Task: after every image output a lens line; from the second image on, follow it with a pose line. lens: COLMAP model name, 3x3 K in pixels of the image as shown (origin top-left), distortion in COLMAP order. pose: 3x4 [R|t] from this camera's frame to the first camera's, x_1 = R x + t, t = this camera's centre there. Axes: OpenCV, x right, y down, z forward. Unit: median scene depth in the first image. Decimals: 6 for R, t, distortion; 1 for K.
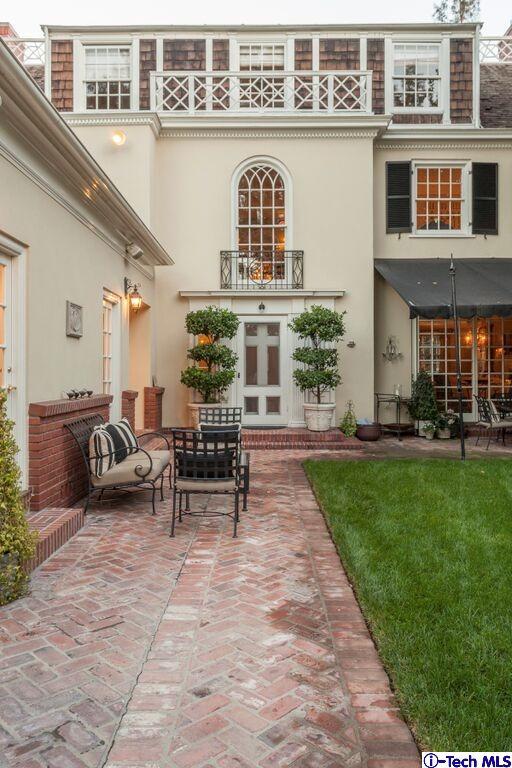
lens RADIAL K [[694.0, 0, 256.0], [0, 694.0, 384.0], [0, 0, 1]] dist [0.003198, -0.243940]
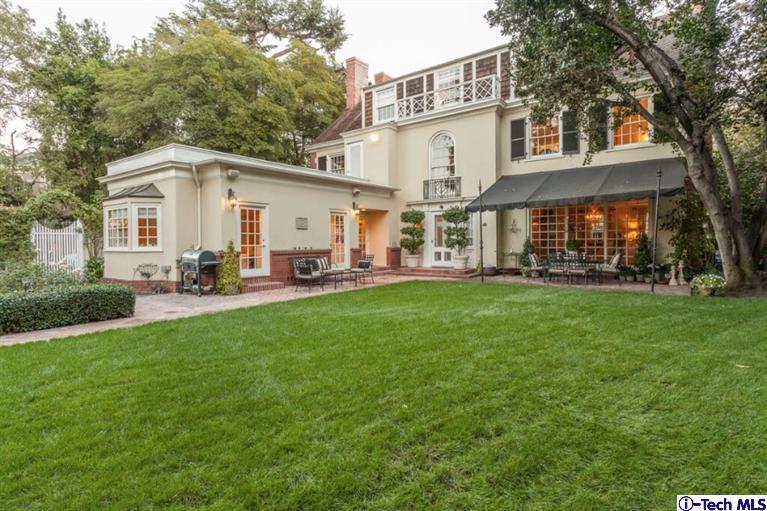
lens RADIAL K [[402.8, 0, 383.0], [0, 402.8, 244.7], [0, 0, 1]] dist [0.001154, 0.000099]
pose [[0.807227, -0.004857, -0.590221, 0.542870], [-0.002288, 0.999933, -0.011358, 0.010887], [0.590236, 0.010519, 0.807162, -0.033922]]
